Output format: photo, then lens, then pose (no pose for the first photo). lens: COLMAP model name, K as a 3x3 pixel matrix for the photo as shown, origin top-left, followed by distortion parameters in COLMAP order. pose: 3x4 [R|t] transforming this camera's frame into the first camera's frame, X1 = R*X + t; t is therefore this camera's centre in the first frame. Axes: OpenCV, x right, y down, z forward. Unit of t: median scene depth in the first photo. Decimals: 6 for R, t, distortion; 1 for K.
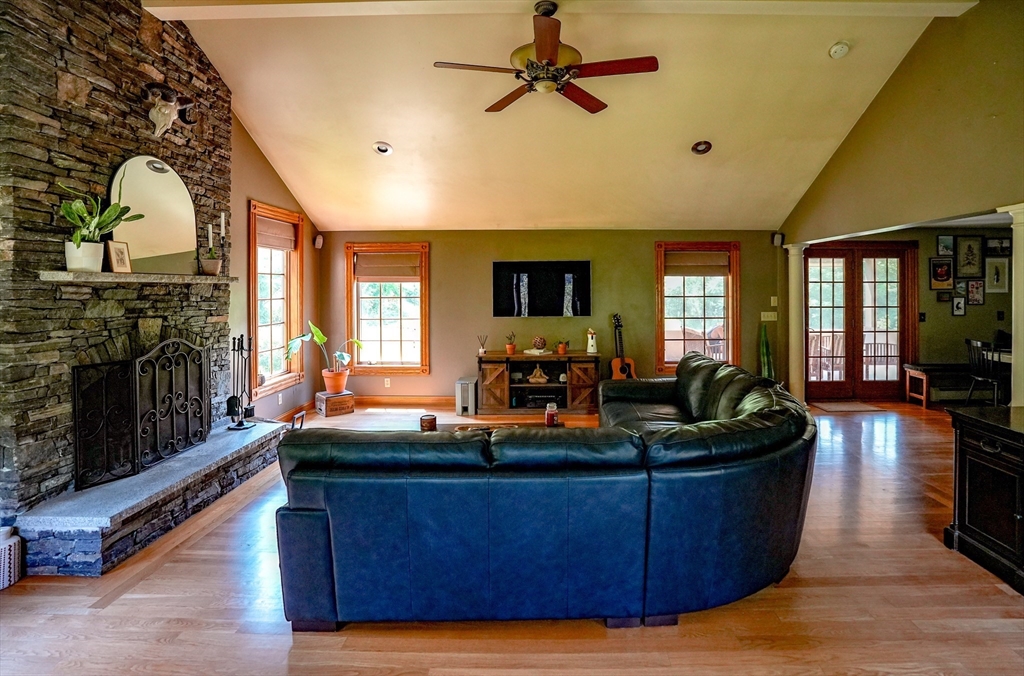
lens RADIAL K [[494.7, 0, 530.1], [0, 494.7, 288.3], [0, 0, 1]] dist [-0.056668, 0.025870]
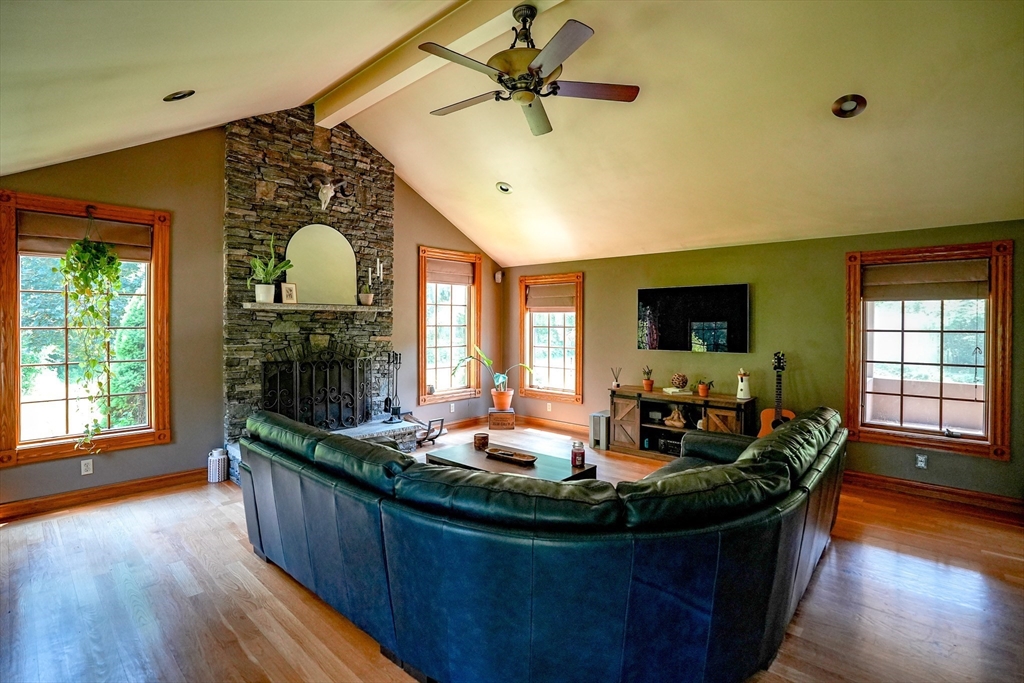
lens RADIAL K [[497.8, 0, 513.2], [0, 497.8, 322.2], [0, 0, 1]] dist [-0.049055, 0.000263]
pose [[0.746214, 0.009033, -0.665645, 0.560582], [-0.009839, 0.999948, 0.002540, 0.012700], [0.665633, 0.004653, 0.746265, 0.237569]]
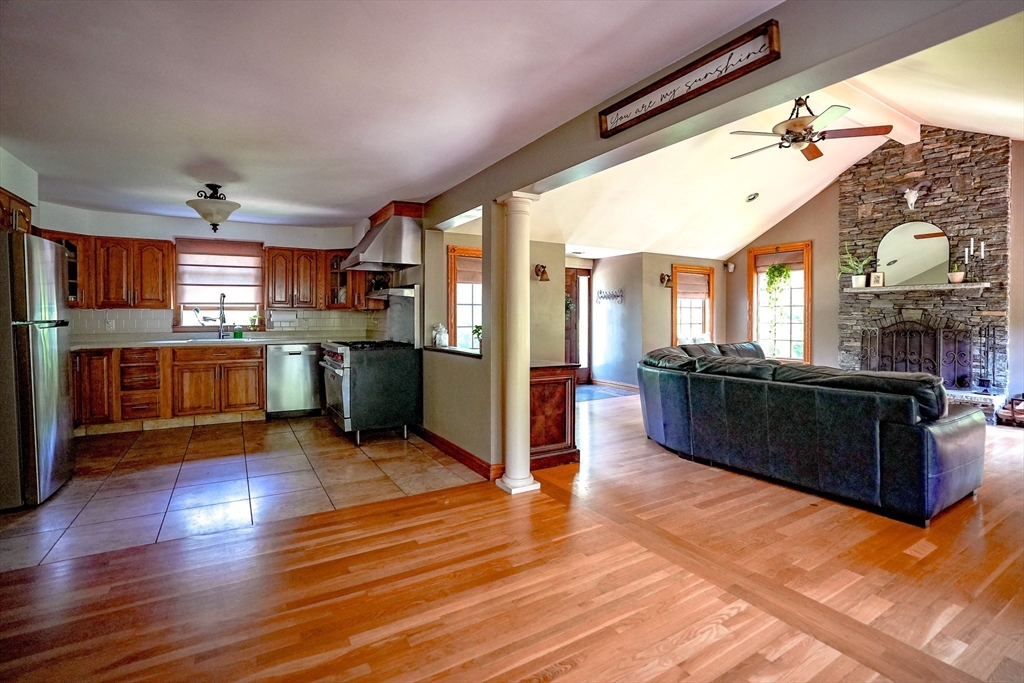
lens RADIAL K [[453.1, 0, 513.6], [0, 453.1, 326.5], [0, 0, 1]] dist [-0.063500, 0.022280]
pose [[-0.851043, 0.016775, -0.524827, 1.202455], [0.002198, 0.999595, 0.028387, 0.066030], [0.525091, 0.023005, -0.850735, 1.408149]]
